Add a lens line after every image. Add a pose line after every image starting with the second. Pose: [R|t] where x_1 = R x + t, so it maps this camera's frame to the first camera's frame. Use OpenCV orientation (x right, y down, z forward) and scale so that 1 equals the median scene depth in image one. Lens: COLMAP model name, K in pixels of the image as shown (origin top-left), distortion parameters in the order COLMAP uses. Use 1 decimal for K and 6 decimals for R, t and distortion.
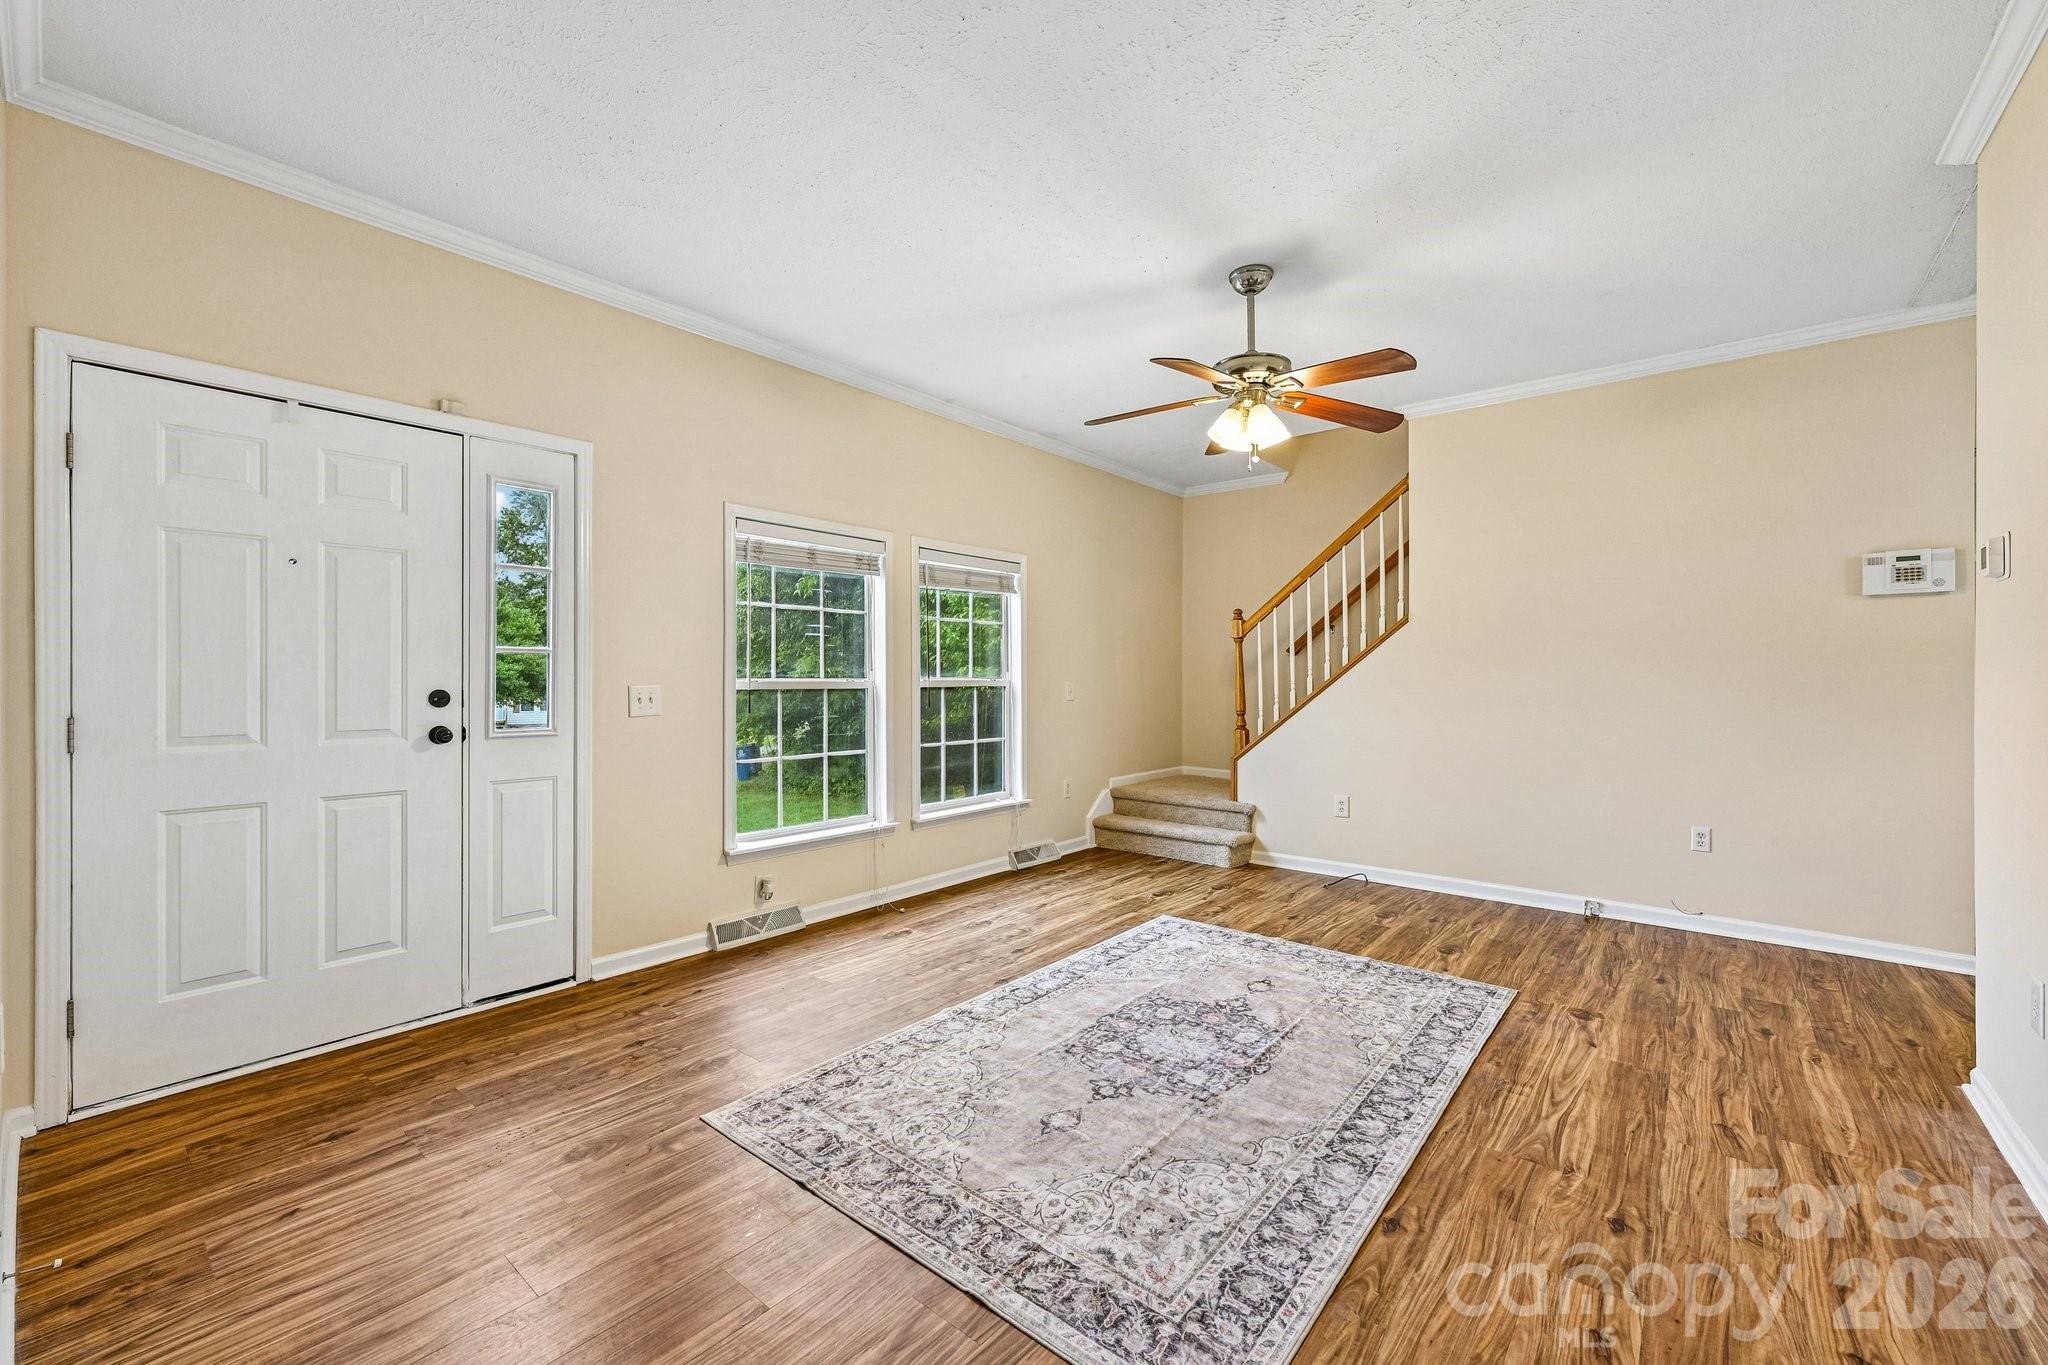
lens RADIAL K [[833.3, 0, 1004.9], [0, 833.3, 676.4], [0, 0, 1]] dist [-0.002474, -0.000239]
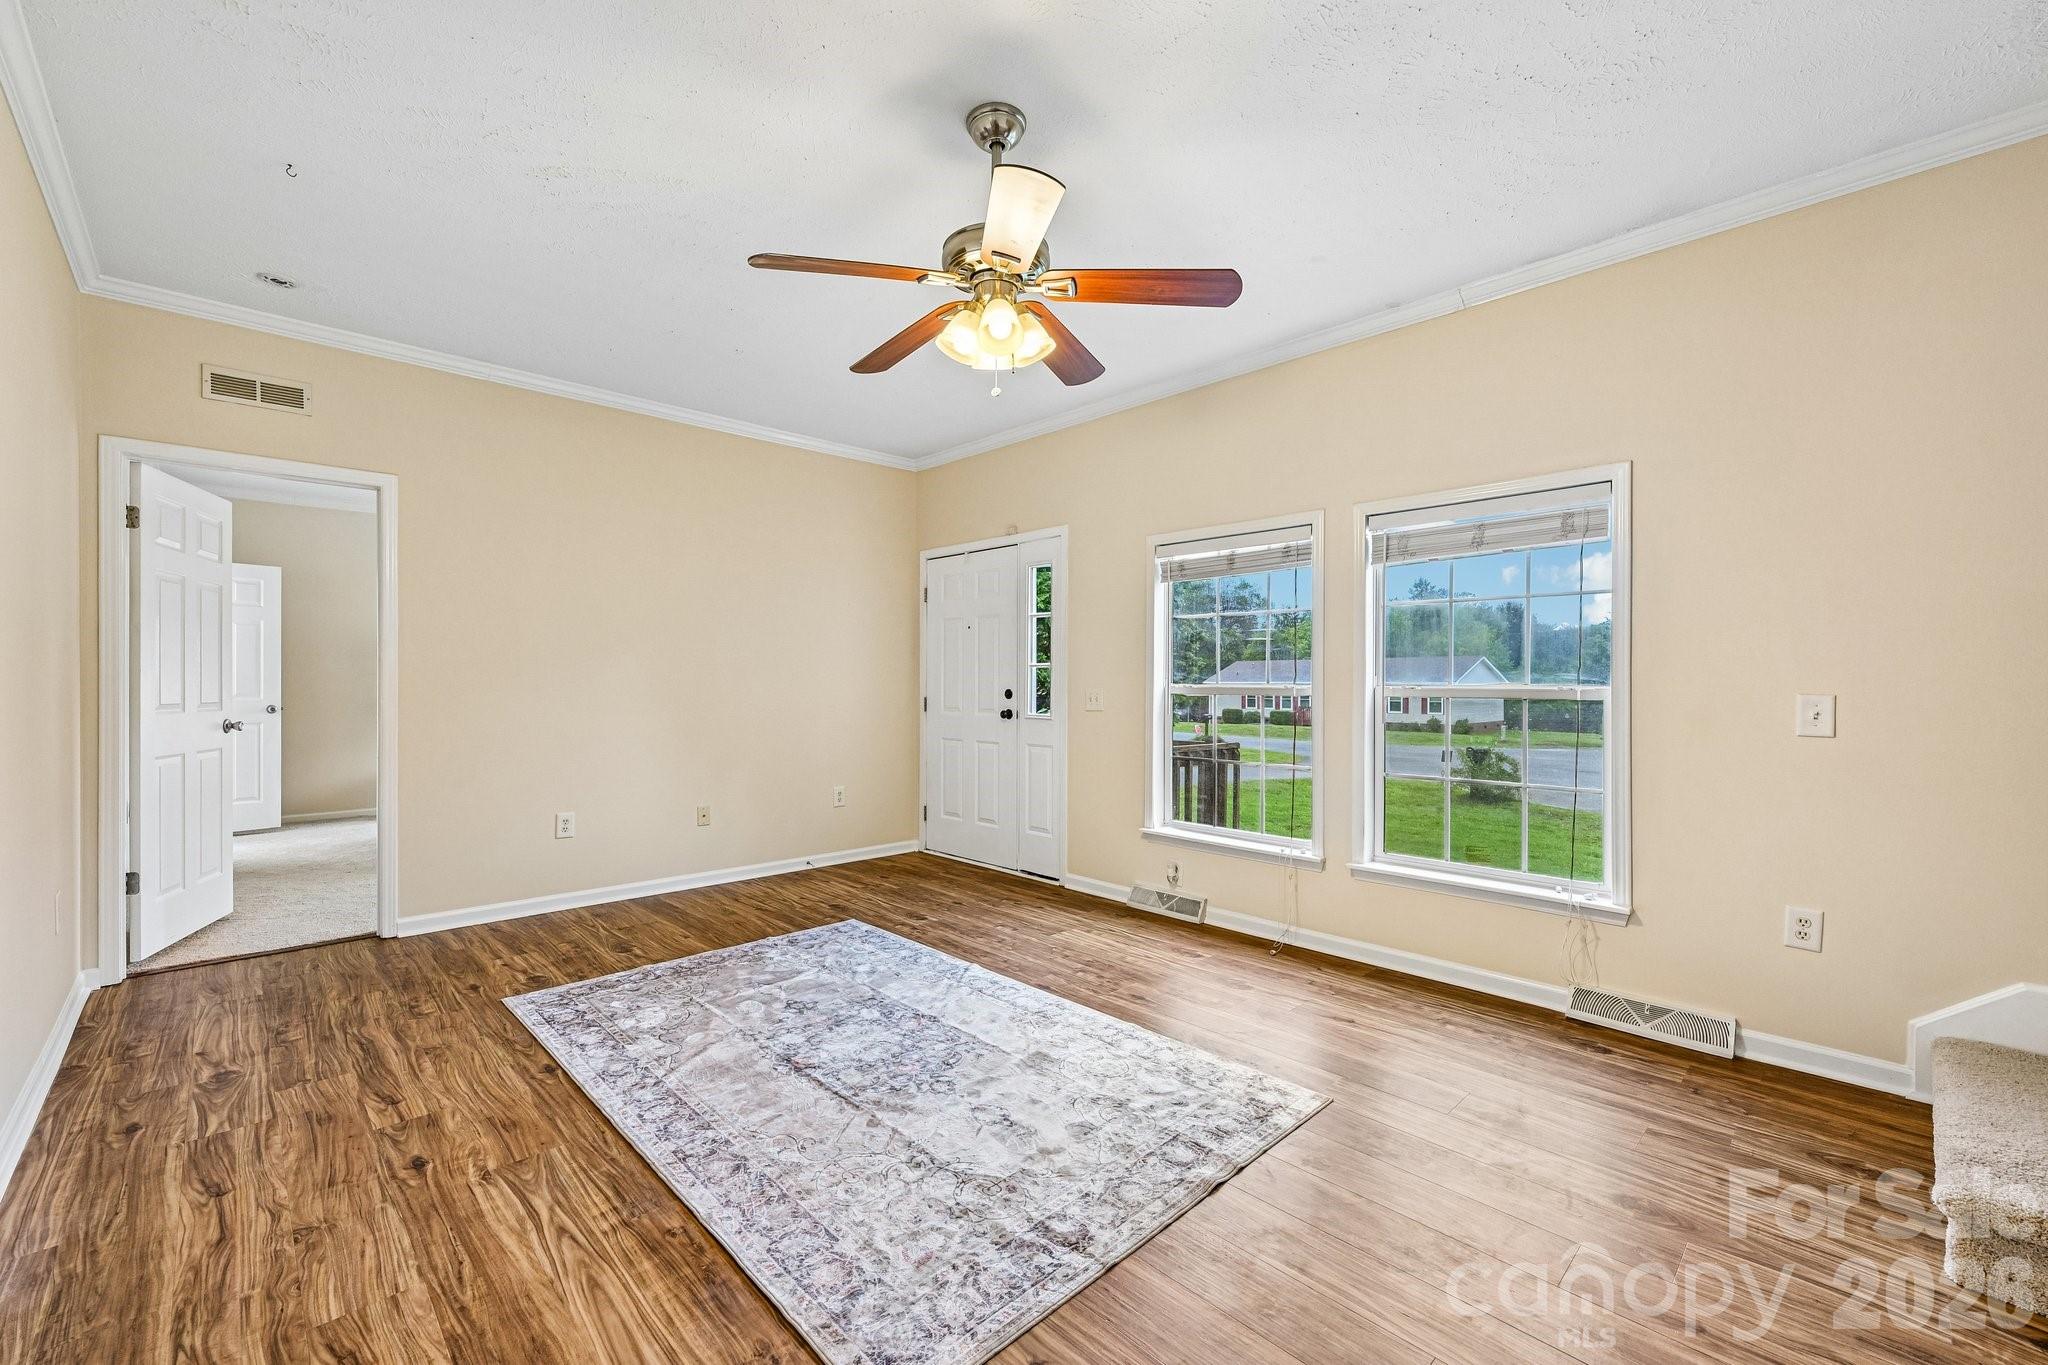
lens RADIAL K [[836.2, 0, 1024.0], [0, 836.2, 682.5], [0, 0, 1]] dist [0.000243, 0.000072]
pose [[-0.099276, -0.000140, -0.995060, 1.149580], [-0.002683, 0.999996, 0.000127, 0.001353], [0.995056, 0.002683, -0.099276, 1.240986]]
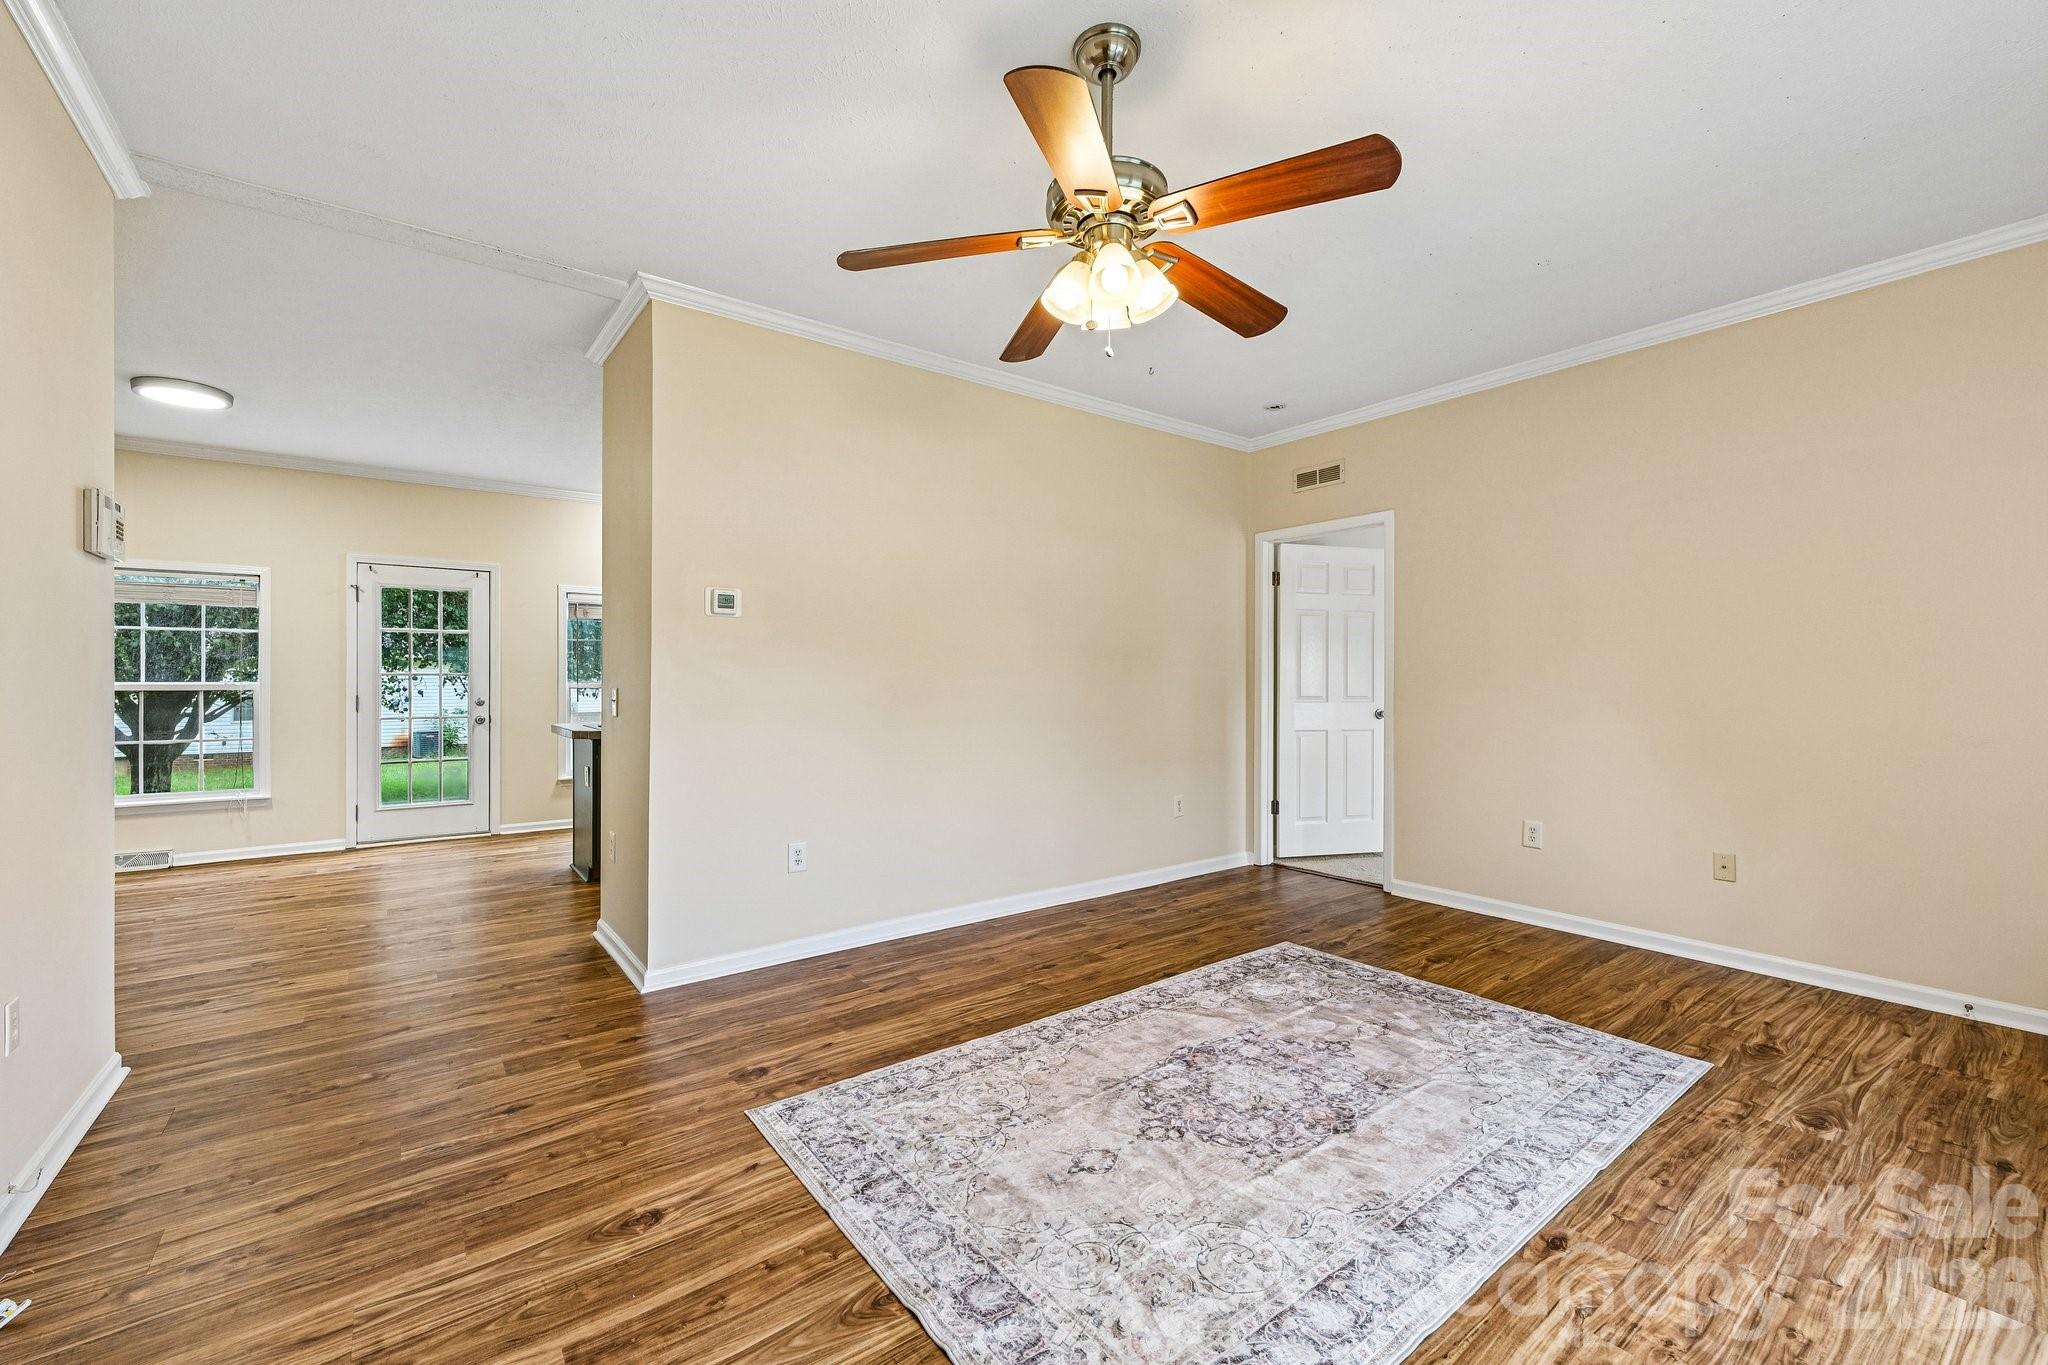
lens RADIAL K [[833.3, 0, 1004.9], [0, 833.3, 676.4], [0, 0, 1]] dist [-0.002474, -0.000239]
pose [[-0.974539, 0.000867, 0.224215, 0.259201], [-0.000030, 0.999992, -0.003997, -0.000013], [-0.224217, -0.003902, -0.974532, 1.857040]]
